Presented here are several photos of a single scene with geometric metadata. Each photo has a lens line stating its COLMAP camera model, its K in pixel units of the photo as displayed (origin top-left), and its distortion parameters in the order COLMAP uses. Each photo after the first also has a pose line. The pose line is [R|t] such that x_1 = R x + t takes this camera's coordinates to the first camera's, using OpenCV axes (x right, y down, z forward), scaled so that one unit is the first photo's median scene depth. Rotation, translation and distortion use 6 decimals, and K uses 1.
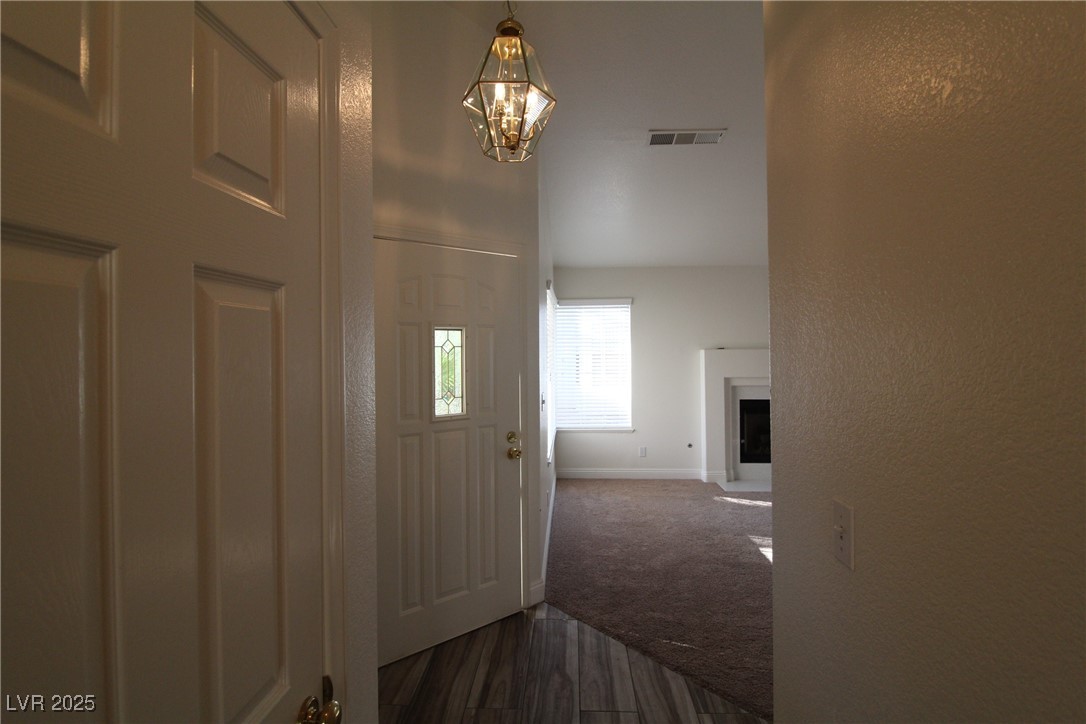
lens RADIAL K [[539.7, 0, 543.5], [0, 539.7, 359.5], [0, 0, 1]] dist [0.003730, -0.000398]
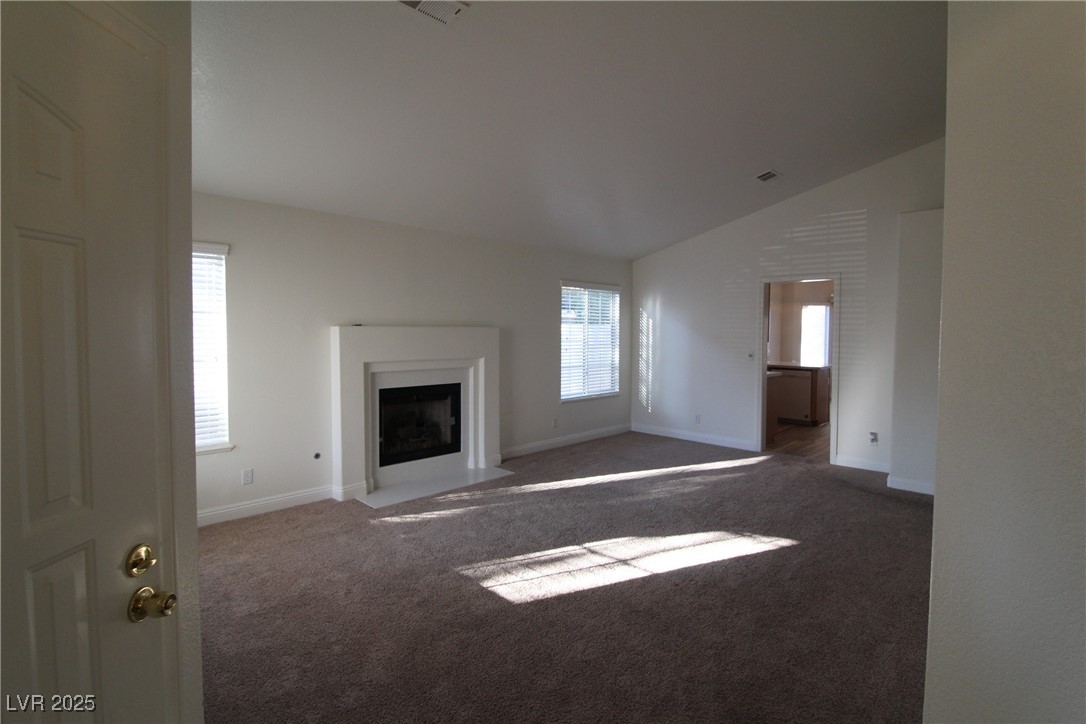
lens RADIAL K [[539.7, 0, 543.4], [0, 539.7, 352.1], [0, 0, 1]] dist [0.003730, -0.000398]
pose [[0.661901, -0.021225, 0.749291, -0.076650], [0.000228, 0.999605, 0.028114, -0.003386], [-0.749591, -0.018438, 0.661644, 0.288666]]
